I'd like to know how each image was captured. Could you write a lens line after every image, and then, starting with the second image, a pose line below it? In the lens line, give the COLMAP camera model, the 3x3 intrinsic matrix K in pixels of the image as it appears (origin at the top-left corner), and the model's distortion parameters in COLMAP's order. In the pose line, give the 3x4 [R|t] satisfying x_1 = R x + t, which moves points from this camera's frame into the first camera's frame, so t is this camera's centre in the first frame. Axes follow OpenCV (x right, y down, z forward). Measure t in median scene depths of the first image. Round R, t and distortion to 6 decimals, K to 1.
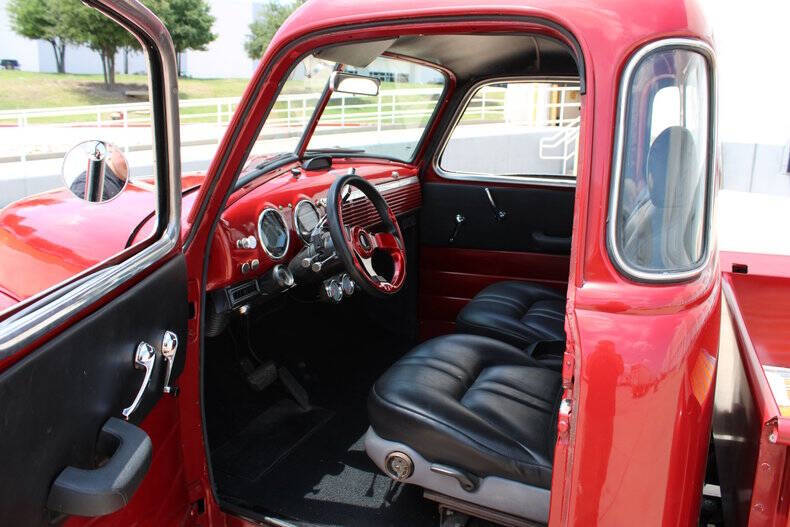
lens RADIAL K [[660.5, 0, 395.0], [0, 660.5, 263.5], [0, 0, 1]] dist [-0.158759, 0.133855]
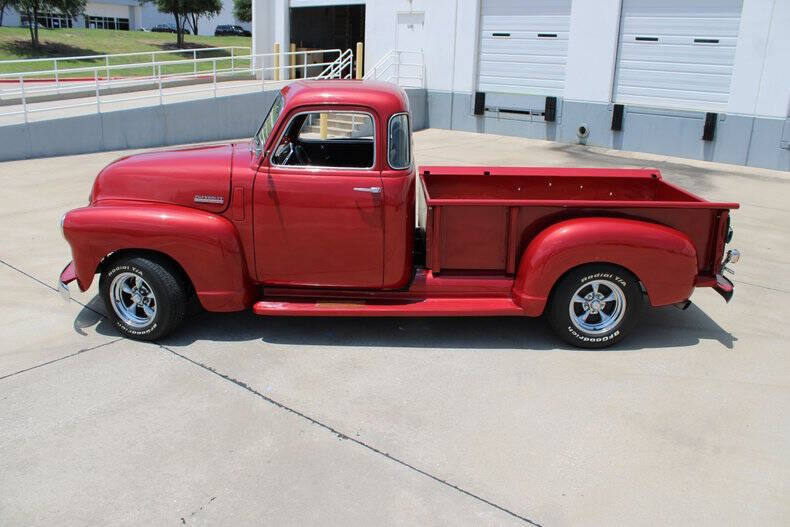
lens RADIAL K [[660.5, 0, 395.0], [0, 660.5, 263.5], [0, 0, 1]] dist [-0.158759, 0.133855]
pose [[0.916541, -0.109591, 0.384633, -0.550770], [0.075745, 0.991884, 0.102117, 0.079048], [-0.392702, -0.064461, 0.917404, -1.220792]]
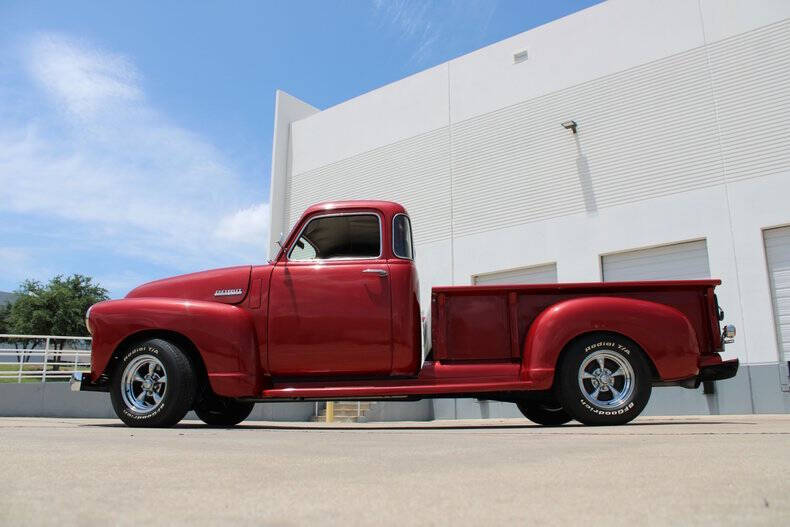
lens RADIAL K [[660.5, 0, 395.0], [0, 660.5, 263.5], [0, 0, 1]] dist [-0.158759, 0.133855]
pose [[0.918867, 0.068737, 0.388534, -0.617038], [0.105626, 0.905917, -0.410071, 0.819685], [-0.380167, 0.417840, 0.825157, -1.188794]]
